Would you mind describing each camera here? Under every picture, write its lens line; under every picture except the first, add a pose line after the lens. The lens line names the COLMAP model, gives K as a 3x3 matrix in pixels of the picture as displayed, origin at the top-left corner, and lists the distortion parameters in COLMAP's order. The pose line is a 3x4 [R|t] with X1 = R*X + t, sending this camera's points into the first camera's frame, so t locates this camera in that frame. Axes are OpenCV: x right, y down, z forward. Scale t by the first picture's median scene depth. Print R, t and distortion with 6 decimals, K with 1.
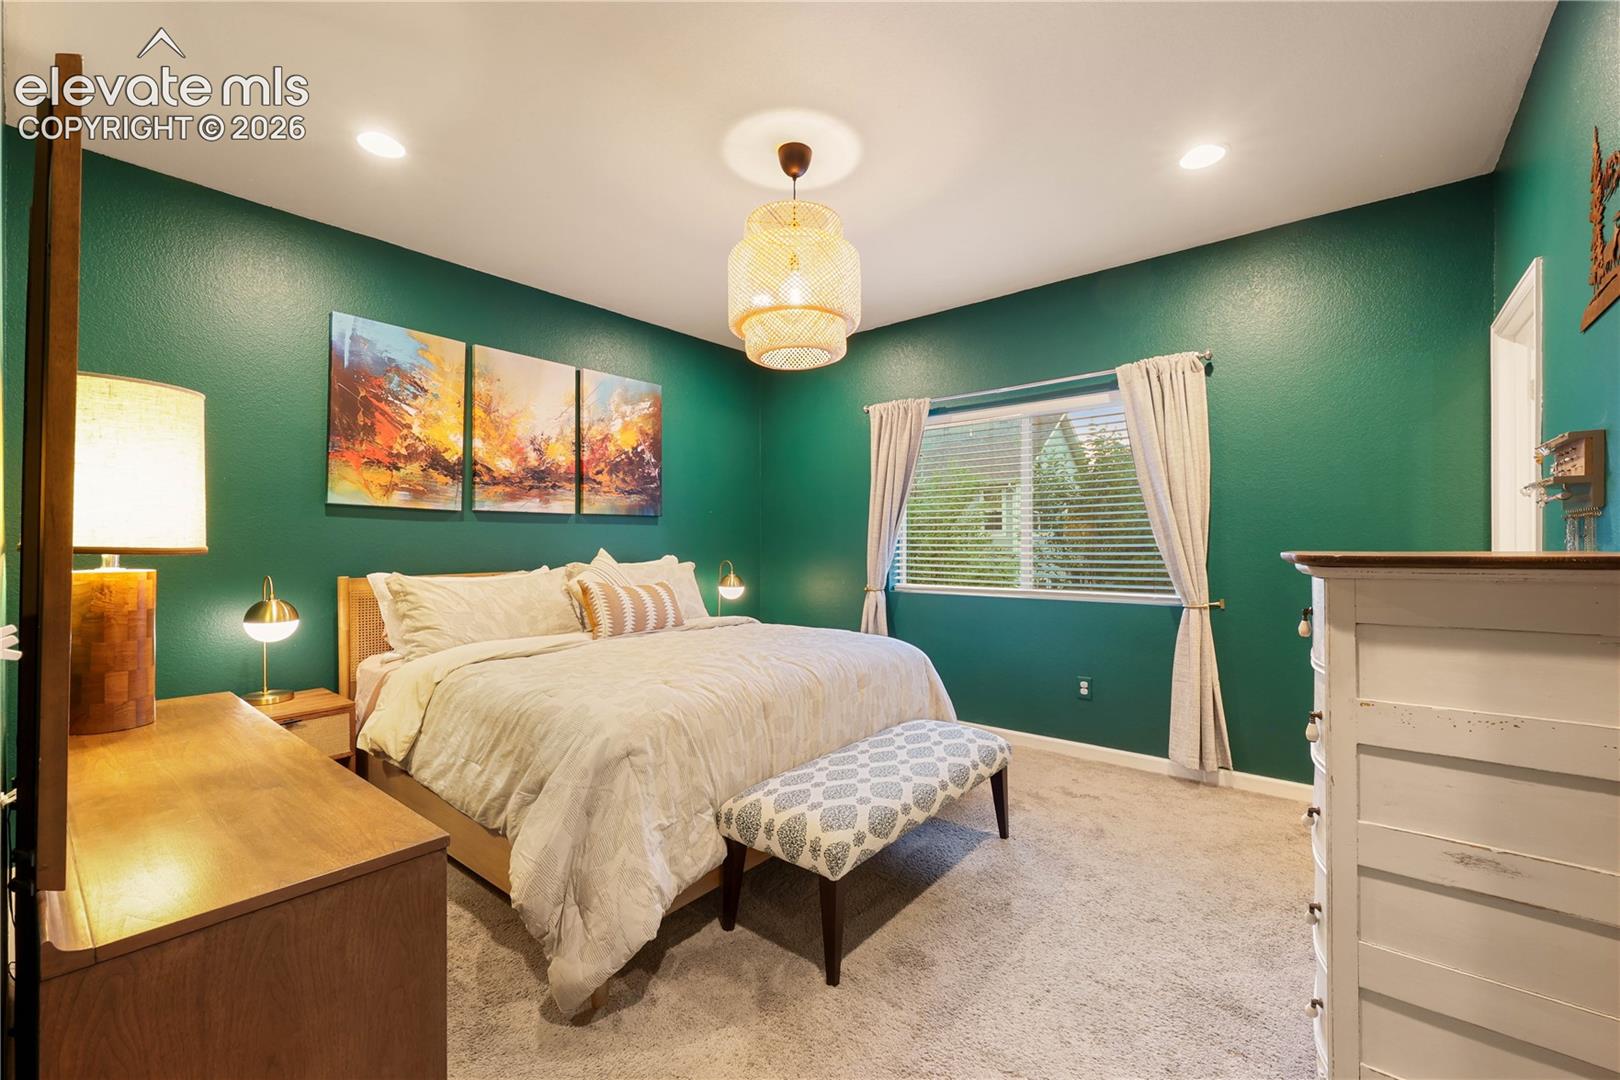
lens RADIAL K [[650.4, 0, 817.8], [0, 650.4, 540.2], [0, 0, 1]] dist [-0.000033, 0.000295]
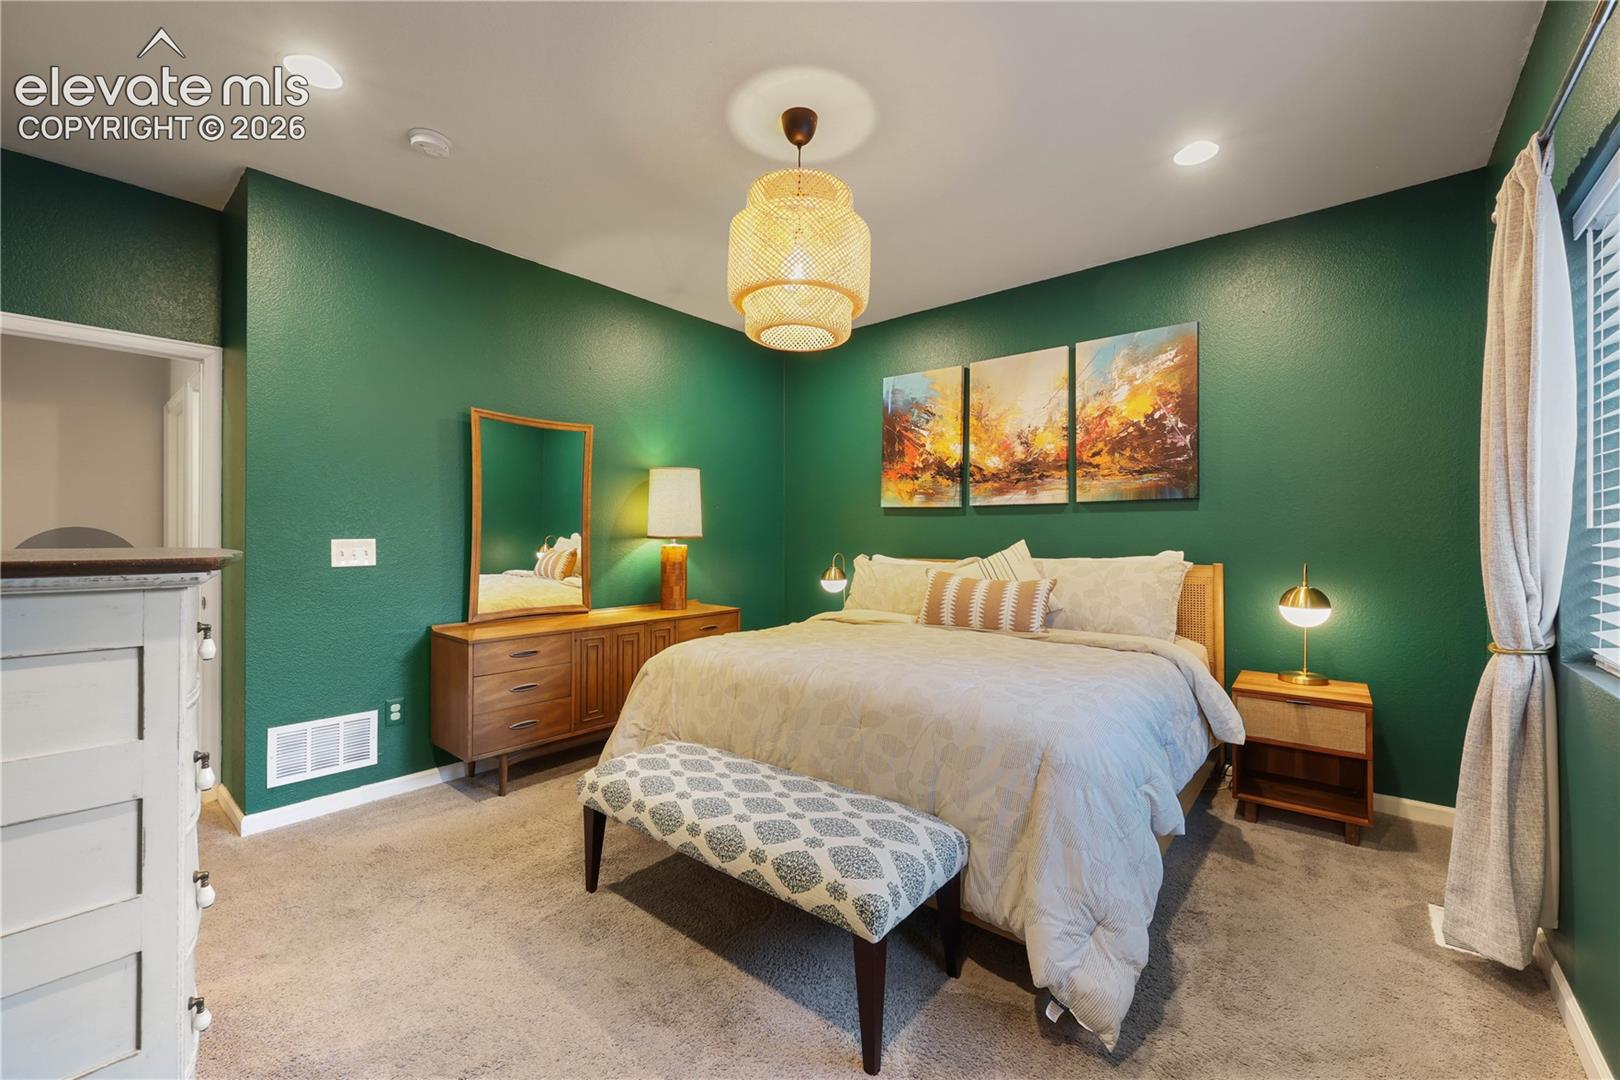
lens RADIAL K [[650.4, 0, 816.3], [0, 650.4, 534.1], [0, 0, 1]] dist [-0.000033, 0.000295]
pose [[-0.010812, 0.004317, -0.999932, 0.612535], [0.004380, 0.999981, 0.004270, -0.001295], [0.999932, -0.004333, -0.010831, 0.702662]]
